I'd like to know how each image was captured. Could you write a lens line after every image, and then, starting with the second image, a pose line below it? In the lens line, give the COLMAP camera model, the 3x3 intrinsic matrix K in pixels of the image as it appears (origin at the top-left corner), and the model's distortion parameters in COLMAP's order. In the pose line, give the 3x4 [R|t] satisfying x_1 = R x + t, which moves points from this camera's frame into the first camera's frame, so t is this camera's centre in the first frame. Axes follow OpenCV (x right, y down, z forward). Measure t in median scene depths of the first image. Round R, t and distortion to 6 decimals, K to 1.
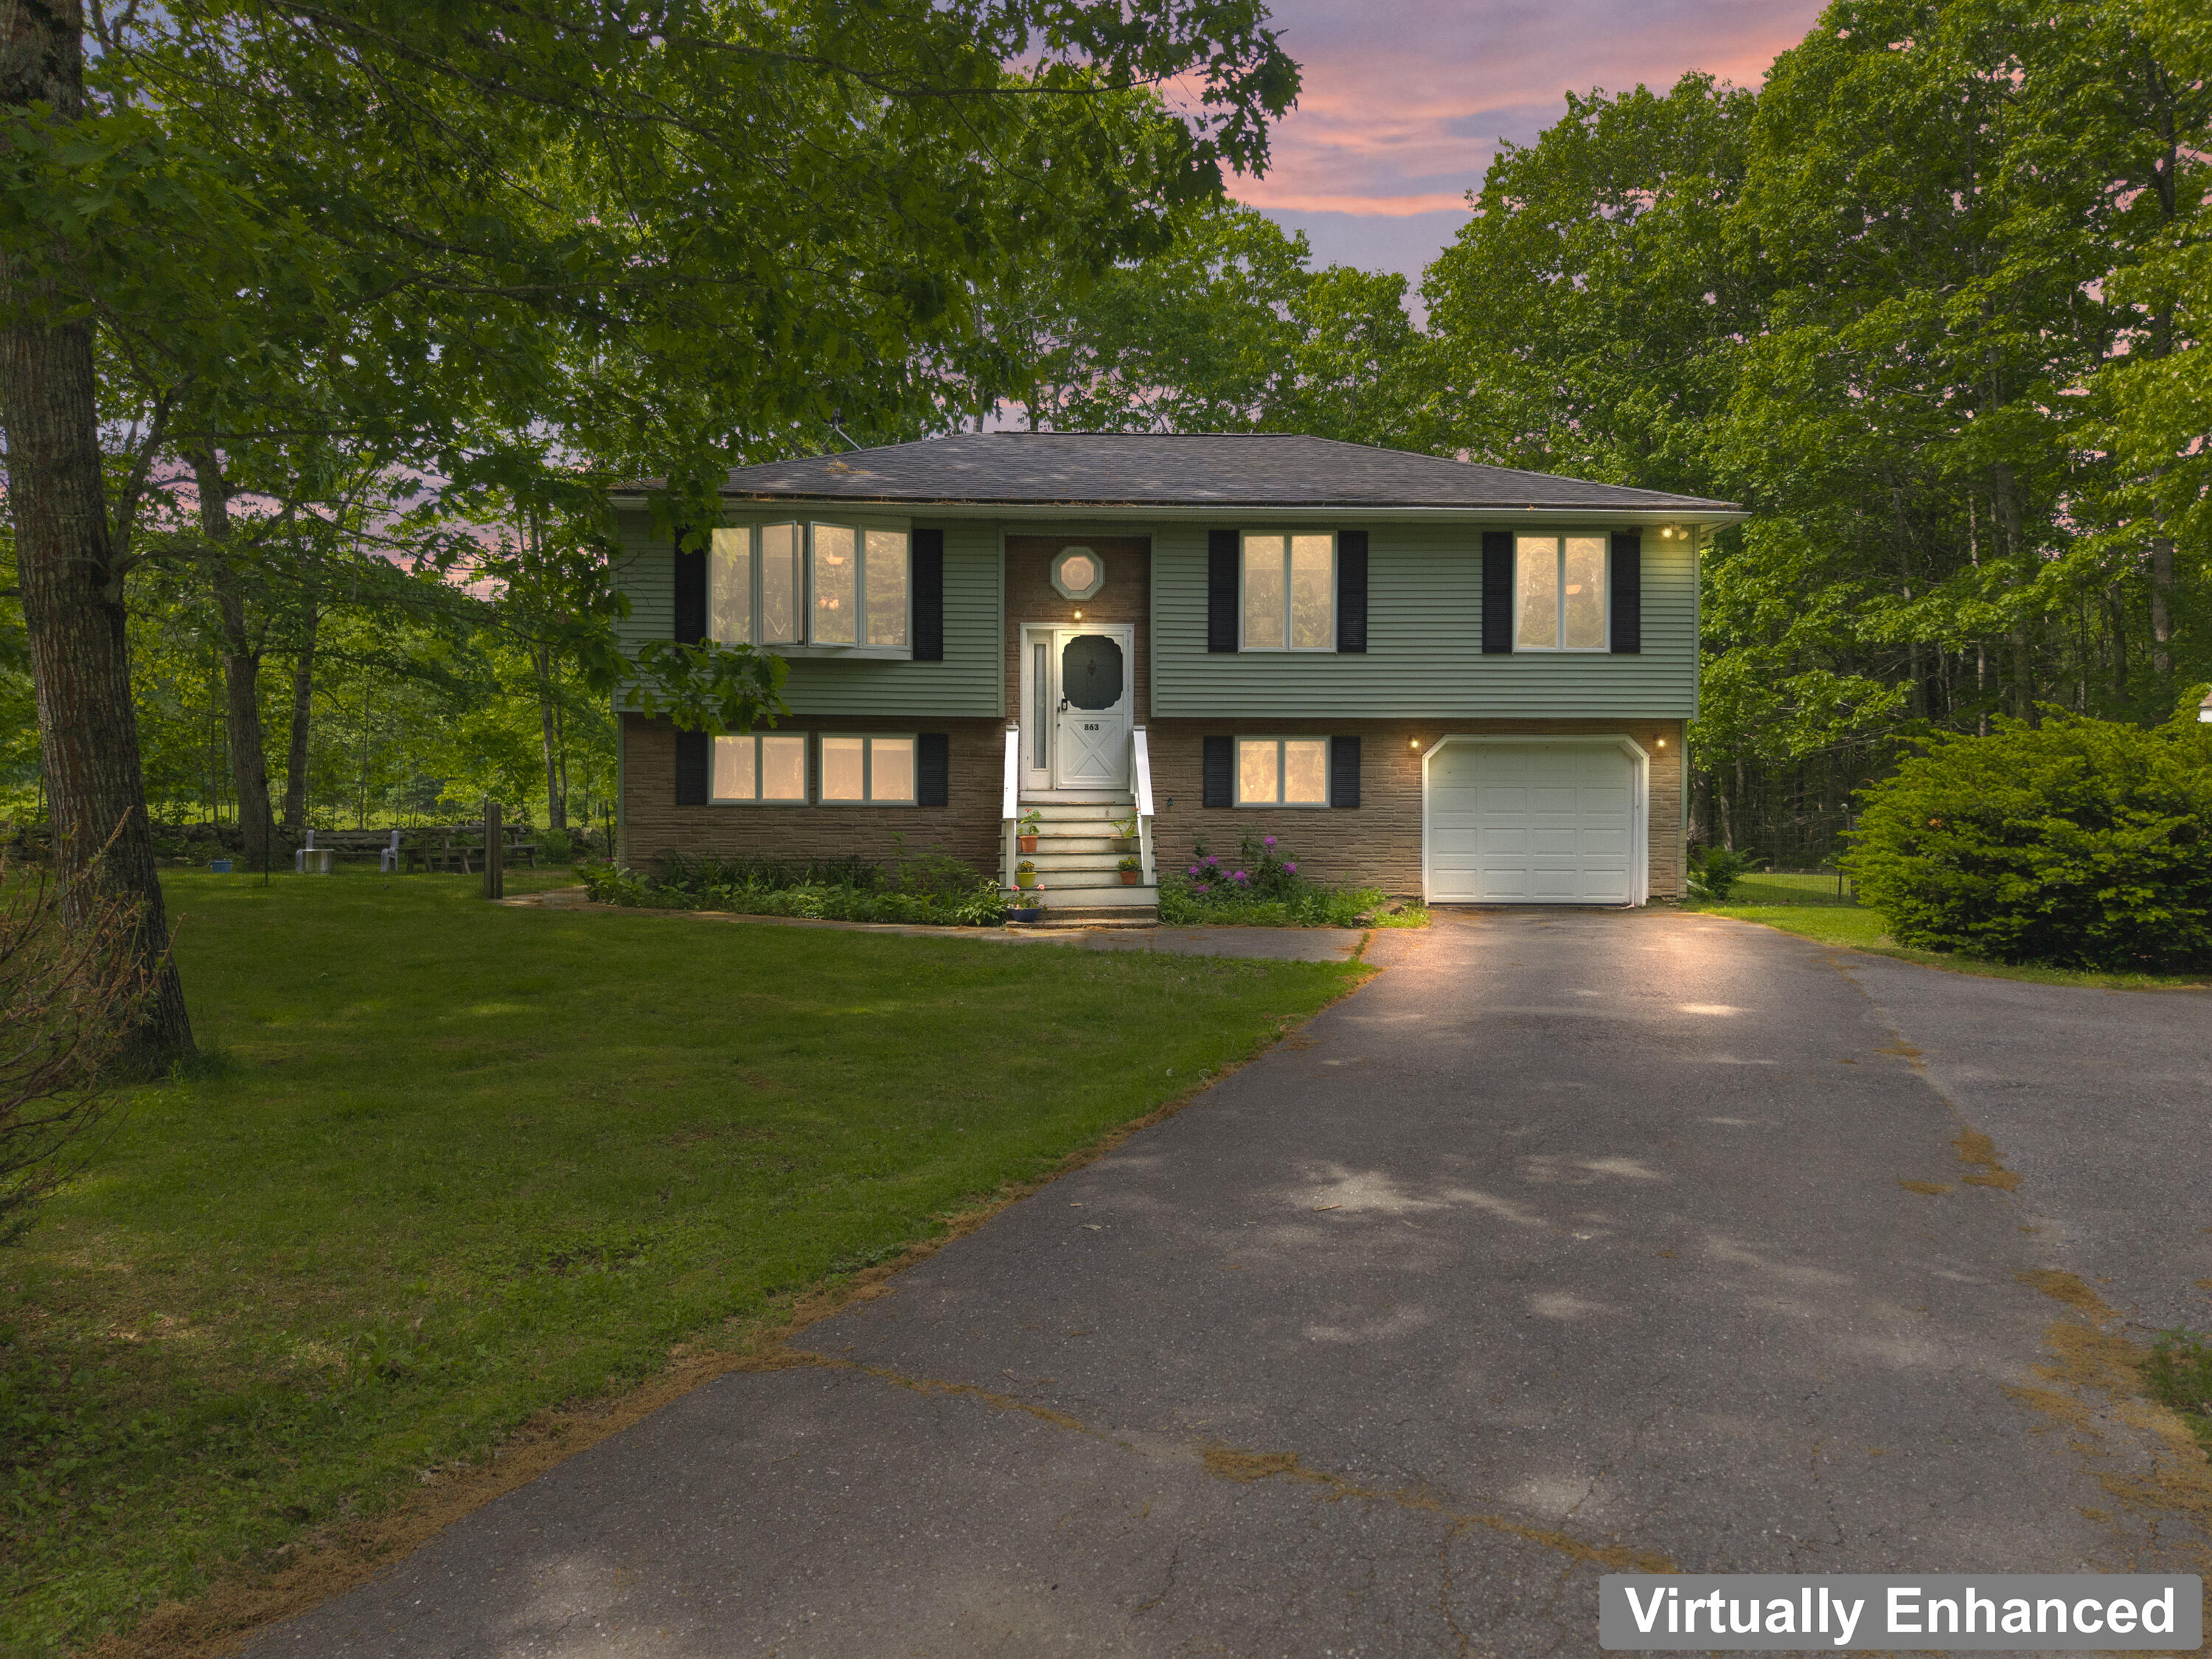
lens RADIAL K [[1516.2, 0, 1106.0], [0, 1516.2, 829.5], [0, 0, 1]] dist [-0.027334, -0.002851]
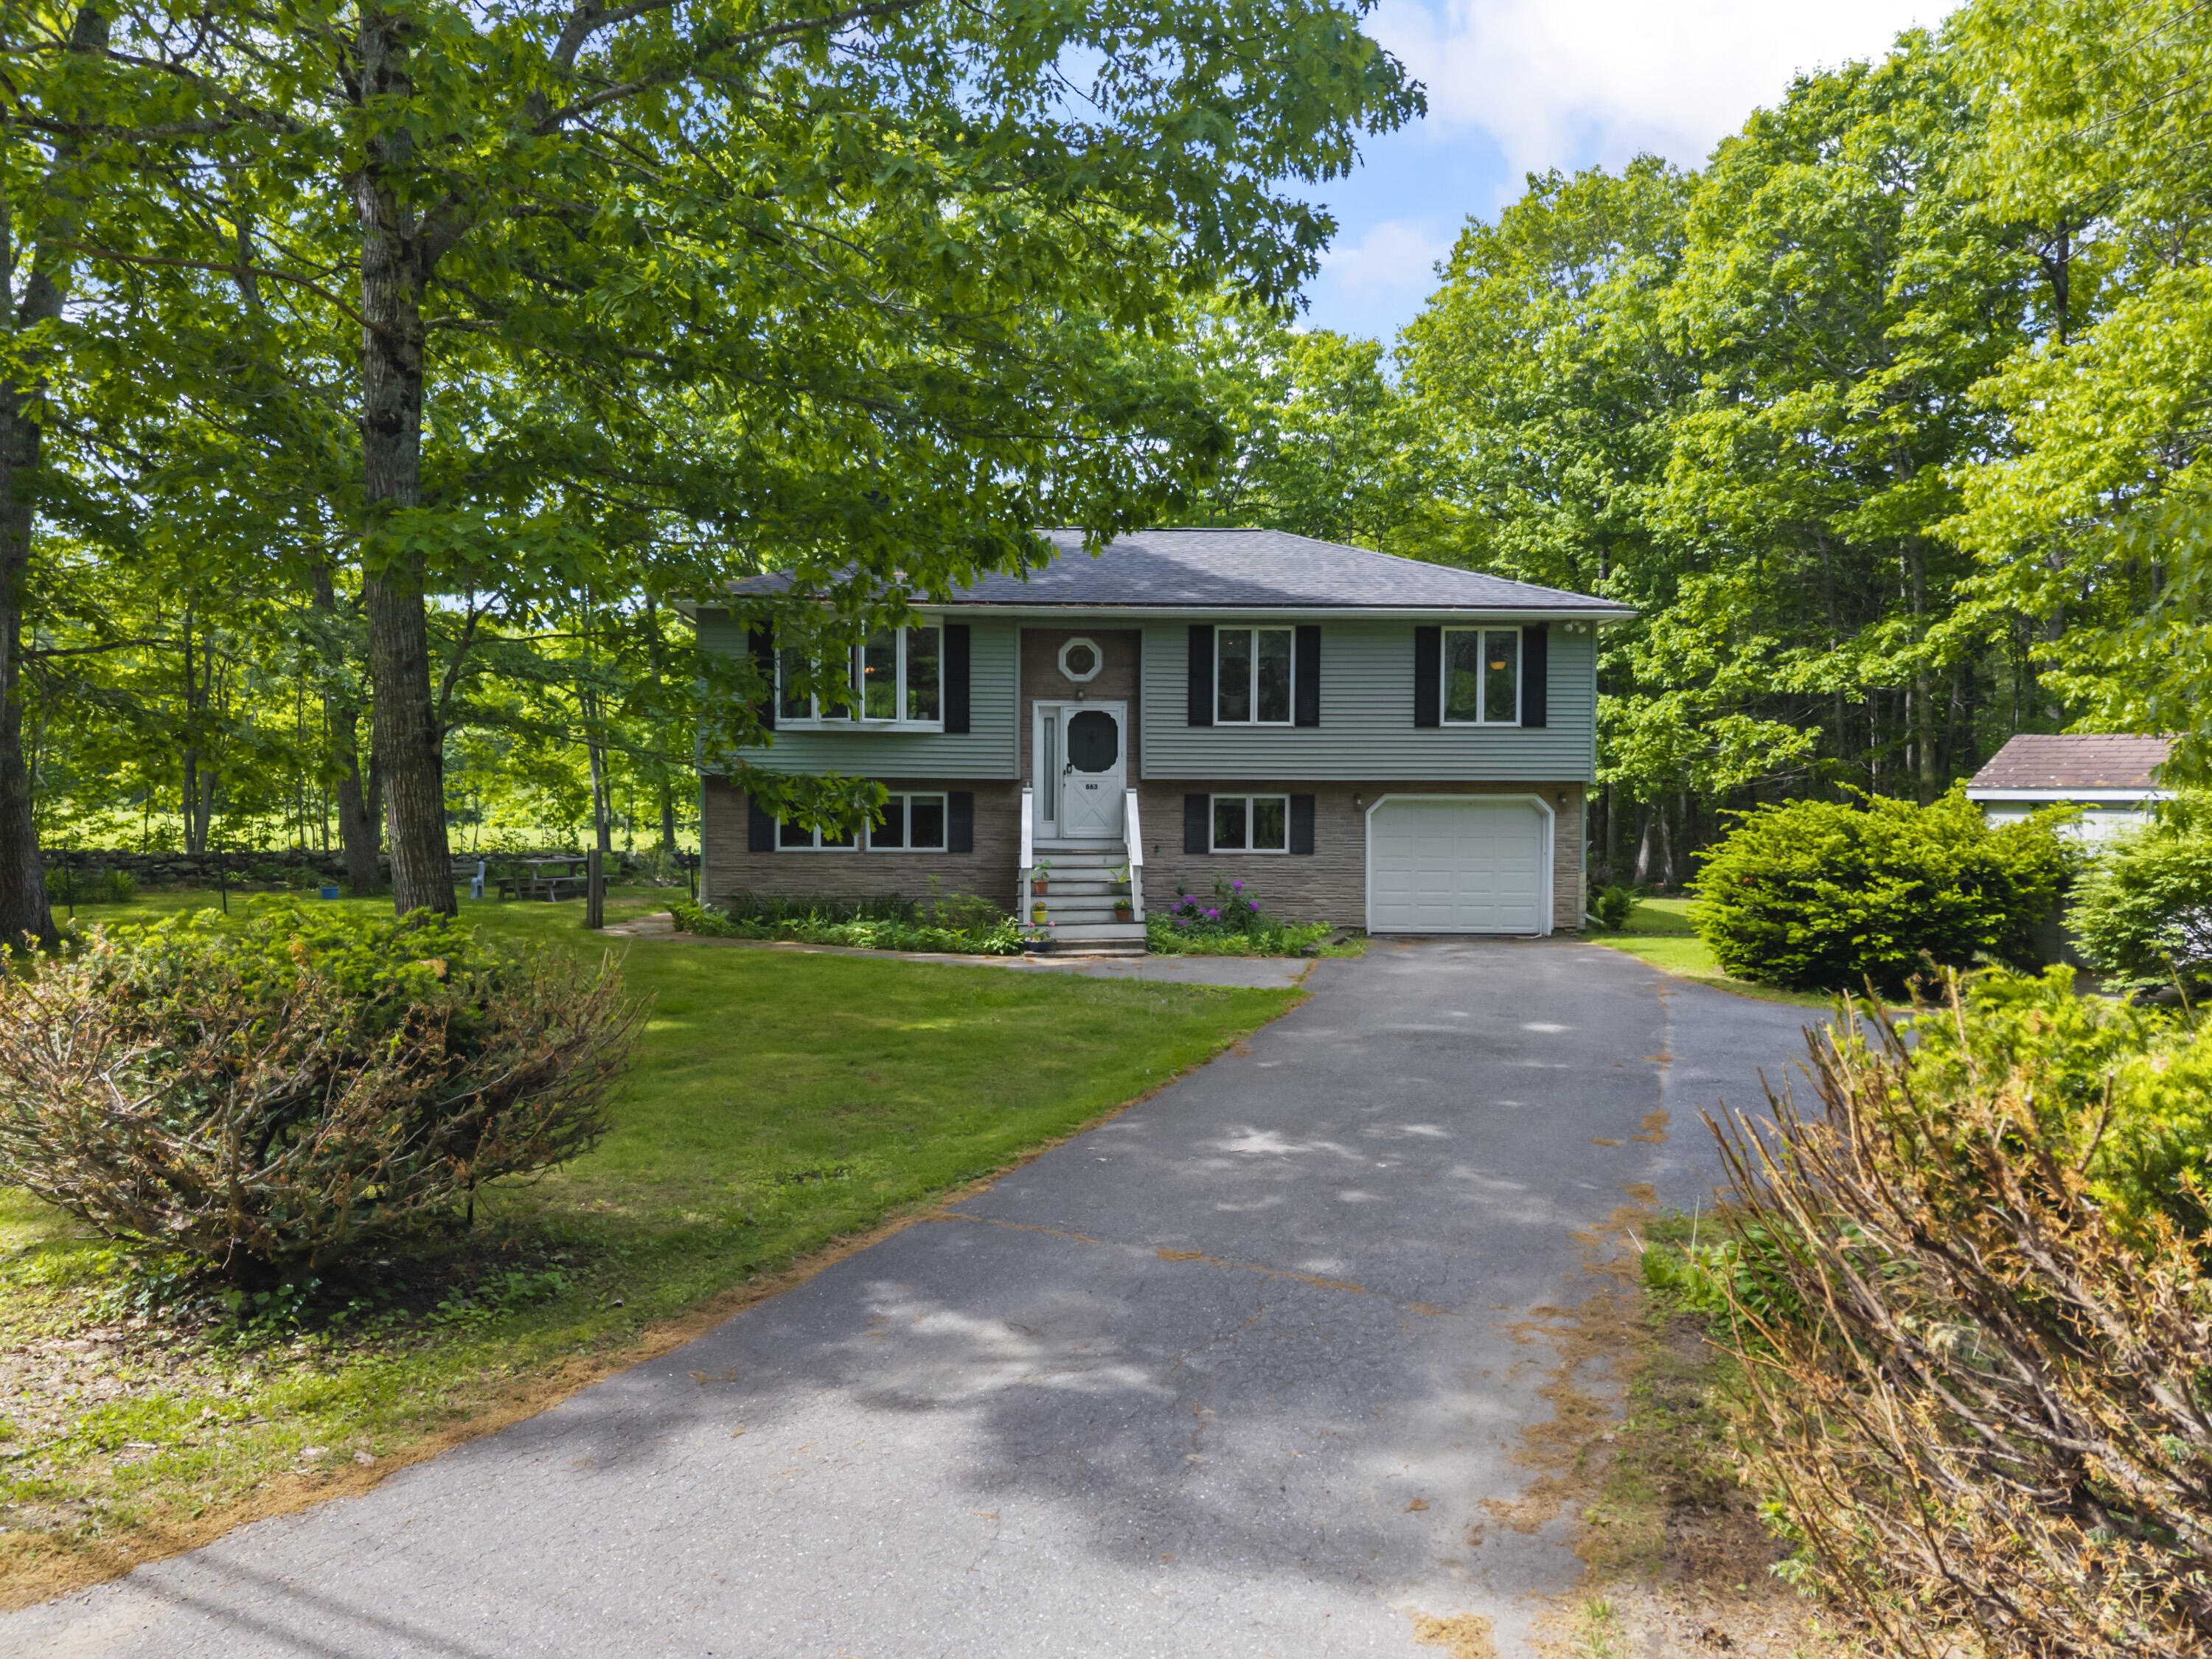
lens RADIAL K [[1575.8, 0, 1106.0], [0, 1575.8, 829.5], [0, 0, 1]] dist [-0.027669, -0.001944]
pose [[0.999987, 0.002027, 0.004635, -0.004183], [-0.002047, 0.999988, 0.004424, -0.039940], [-0.004626, -0.004433, 0.999979, -0.259099]]
